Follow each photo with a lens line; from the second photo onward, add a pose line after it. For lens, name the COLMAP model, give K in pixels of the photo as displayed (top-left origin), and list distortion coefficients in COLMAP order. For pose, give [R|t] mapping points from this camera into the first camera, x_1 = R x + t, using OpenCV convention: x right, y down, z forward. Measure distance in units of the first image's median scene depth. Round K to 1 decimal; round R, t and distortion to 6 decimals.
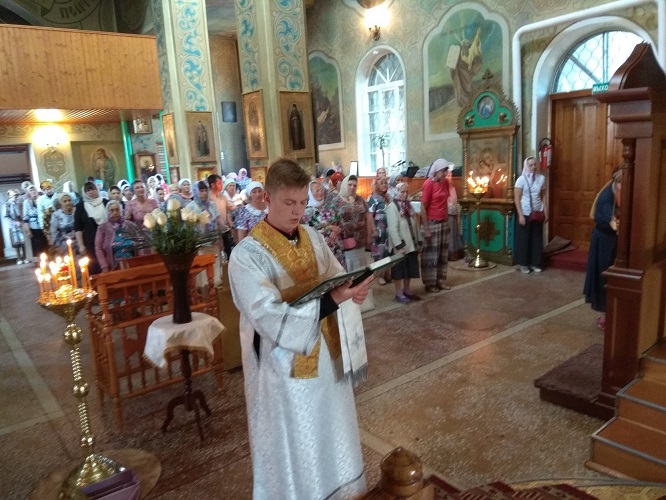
lens RADIAL K [[498.9, 0, 335.7], [0, 498.9, 253.9], [0, 0, 1]] dist [0.087738, -0.147974]
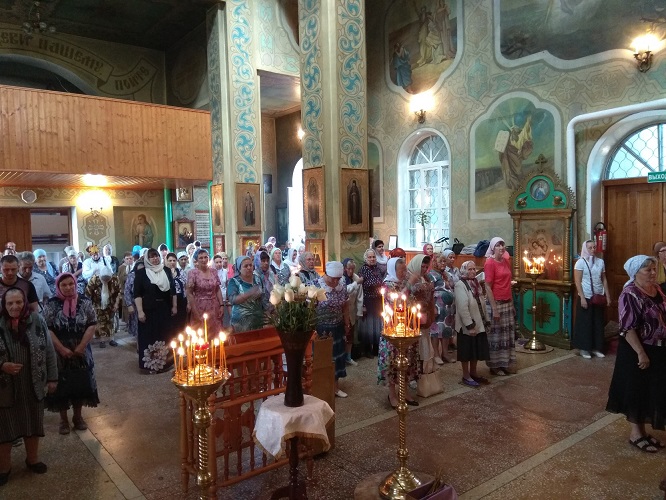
lens RADIAL K [[498.9, 0, 335.7], [0, 498.9, 253.9], [0, 0, 1]] dist [0.087738, -0.147974]
pose [[0.999282, 0.037711, -0.003617, -0.100334], [-0.037850, 0.989753, -0.137682, -0.007768], [-0.001612, 0.137720, 0.990470, 0.011433]]
